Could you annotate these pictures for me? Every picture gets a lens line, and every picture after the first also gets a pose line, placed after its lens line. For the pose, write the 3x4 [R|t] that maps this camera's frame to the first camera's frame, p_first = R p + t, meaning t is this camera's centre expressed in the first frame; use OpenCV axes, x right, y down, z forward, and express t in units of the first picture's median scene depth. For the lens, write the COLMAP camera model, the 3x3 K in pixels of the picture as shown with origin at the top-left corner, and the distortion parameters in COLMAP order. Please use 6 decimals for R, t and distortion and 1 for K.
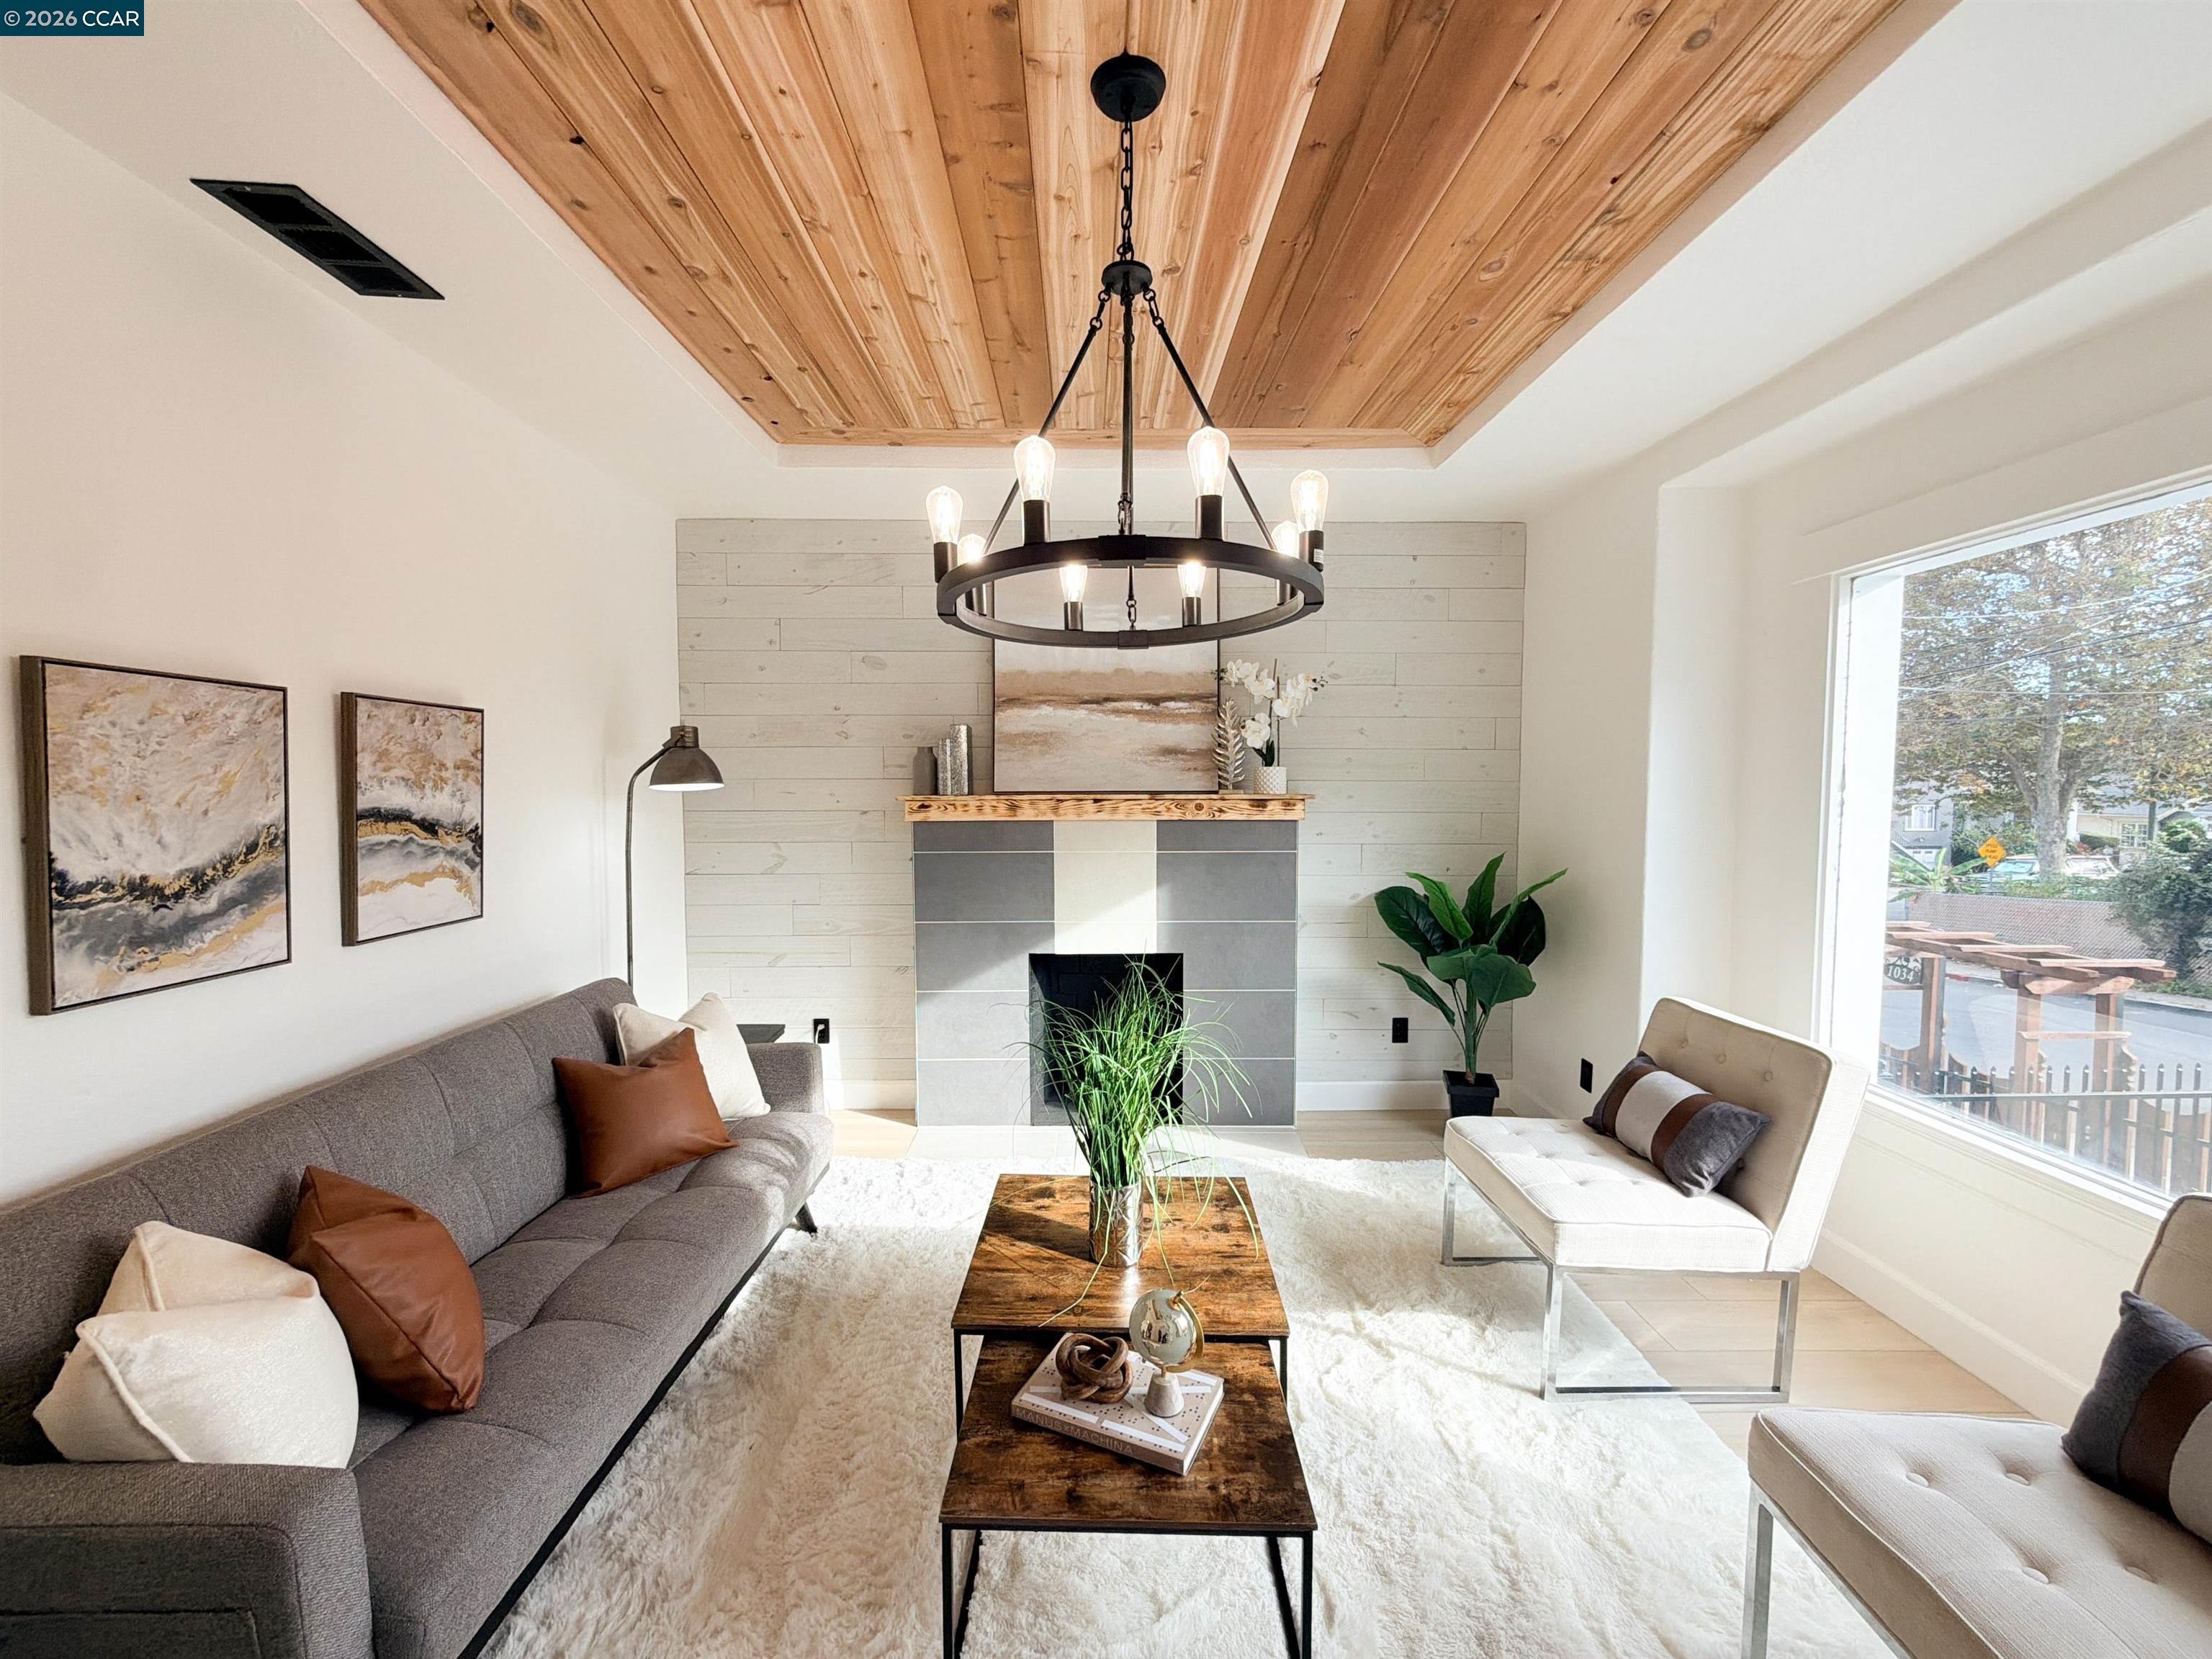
lens RADIAL K [[883.3, 0, 1084.9], [0, 883.3, 831.8], [0, 0, 1]] dist [-0.000874, -0.000336]
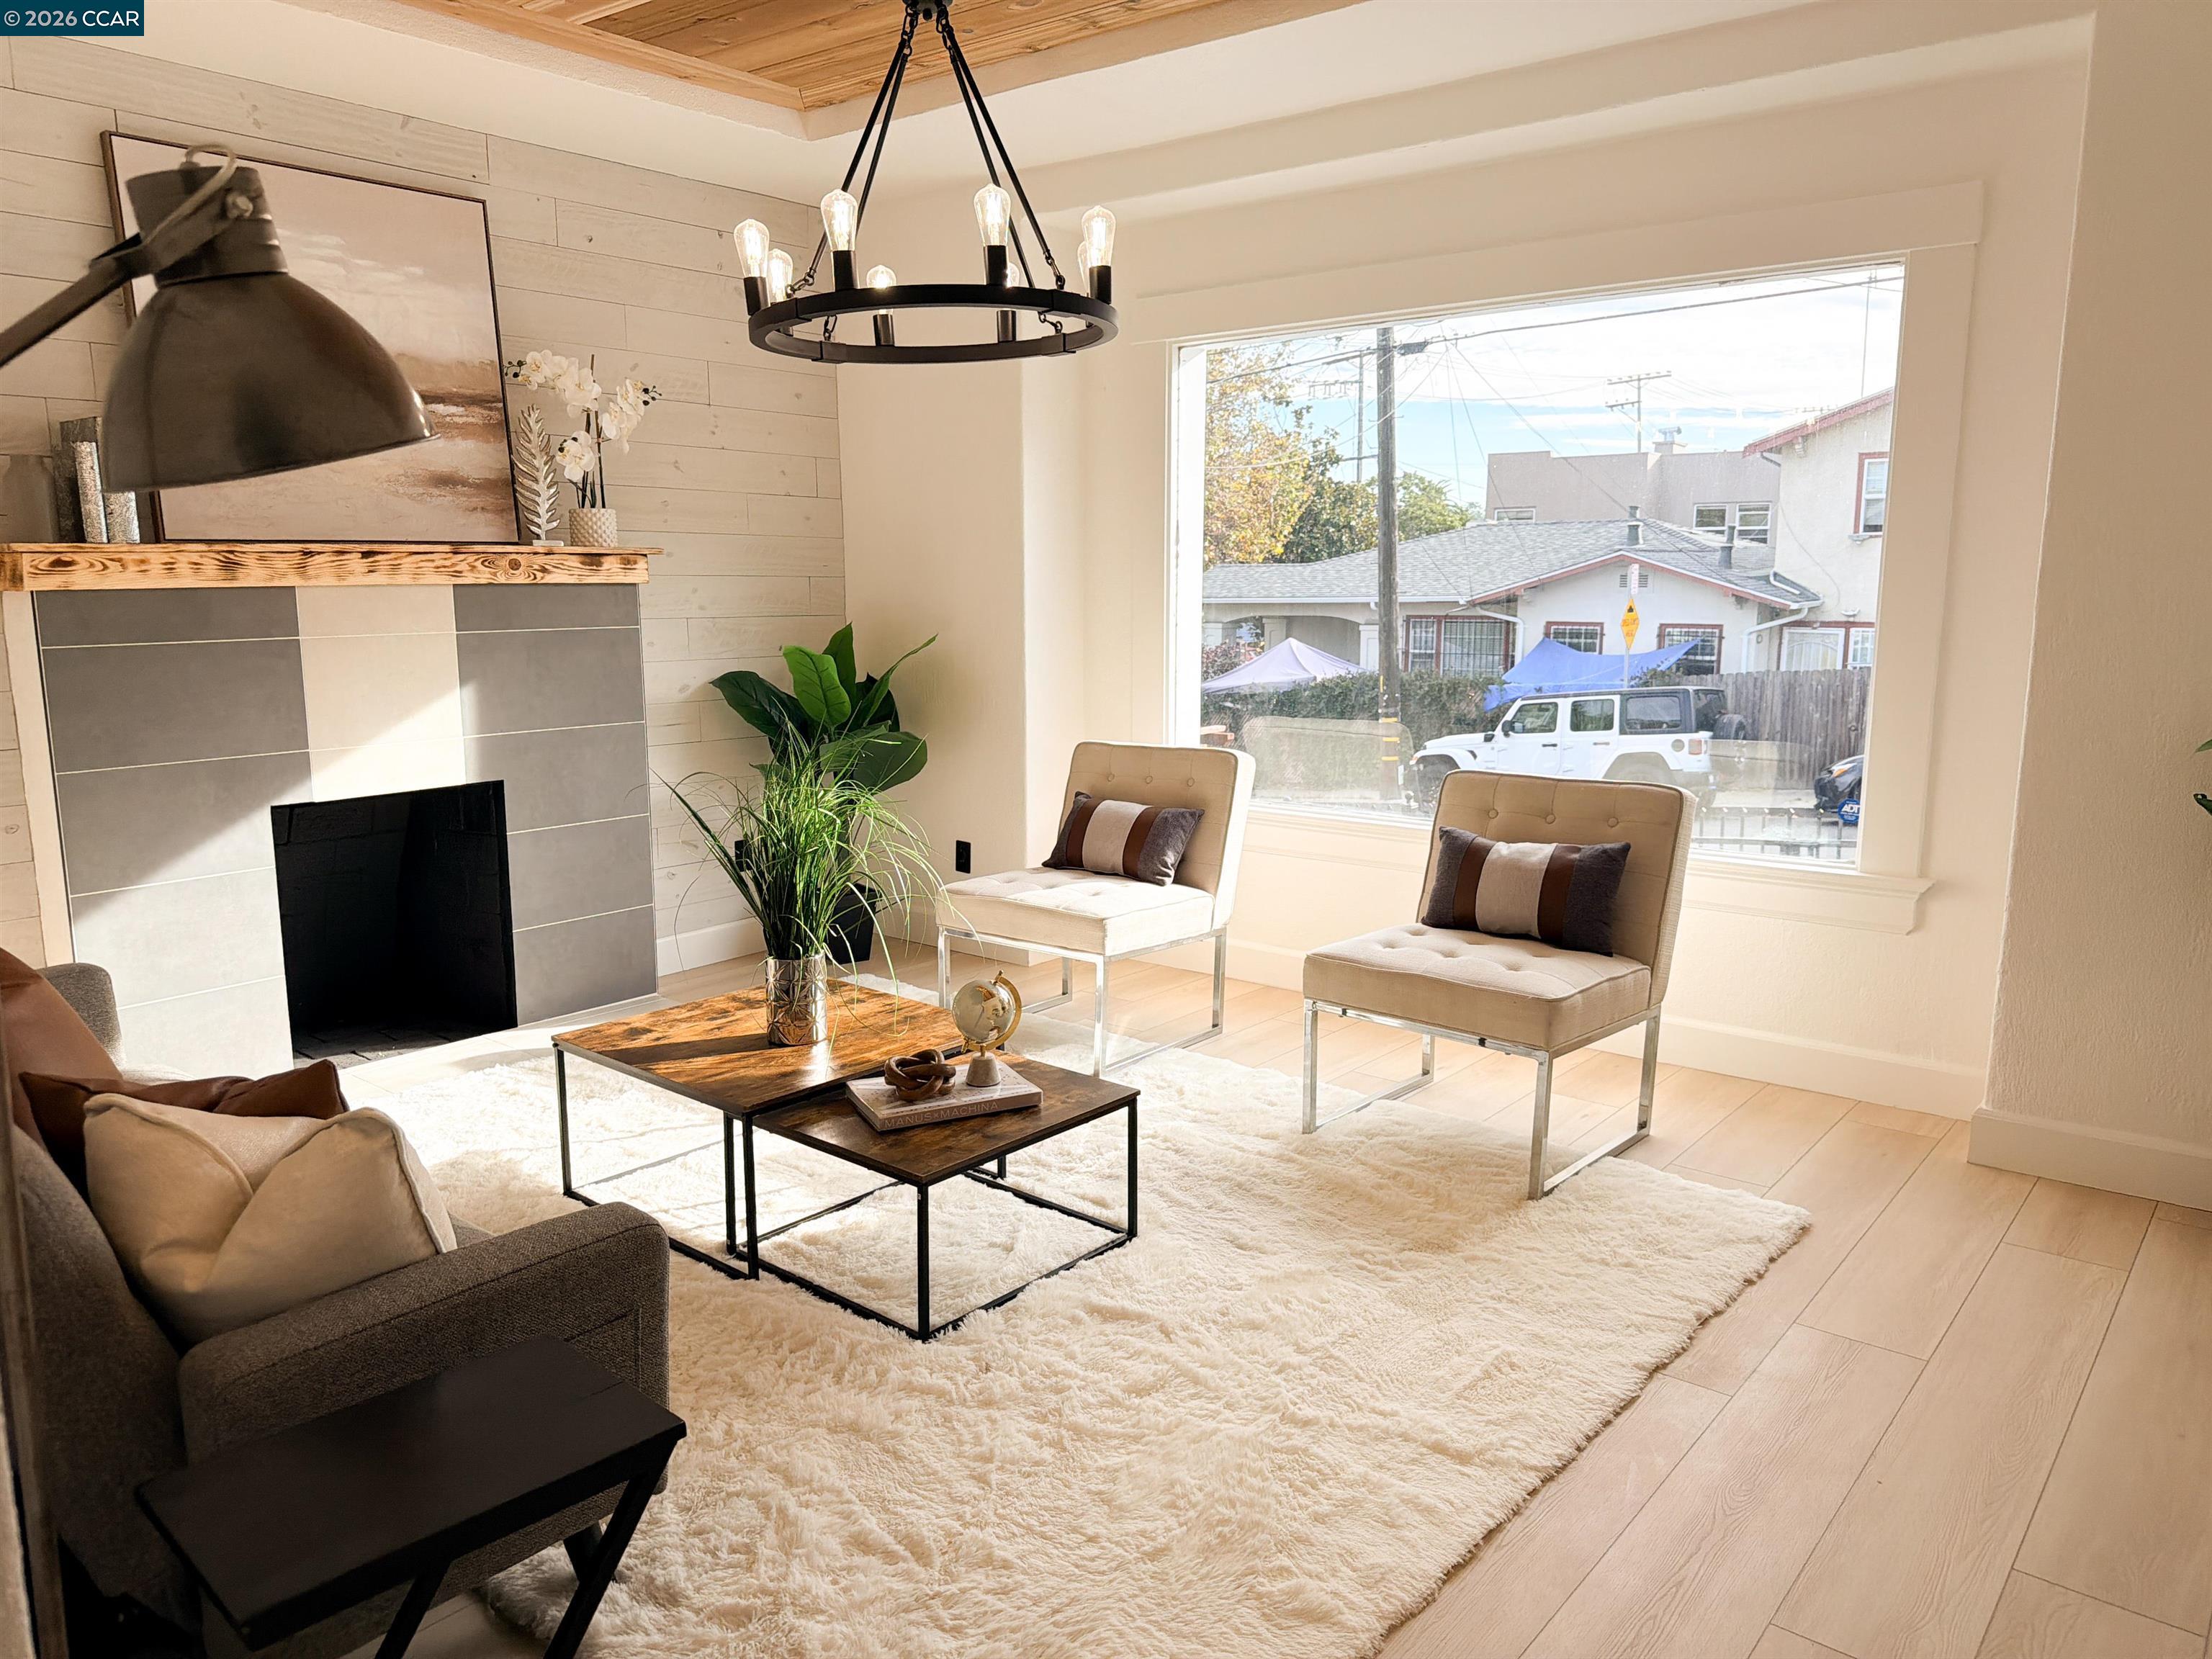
lens RADIAL K [[1557.2, 0, 1128.3], [0, 1557.2, 833.5], [0, 0, 1]] dist [0.035903, -0.036791]
pose [[0.629290, -0.131232, 0.766010, -0.535361], [0.041203, 0.989888, 0.135738, 0.033347], [-0.776077, -0.053857, 0.628334, -0.154964]]
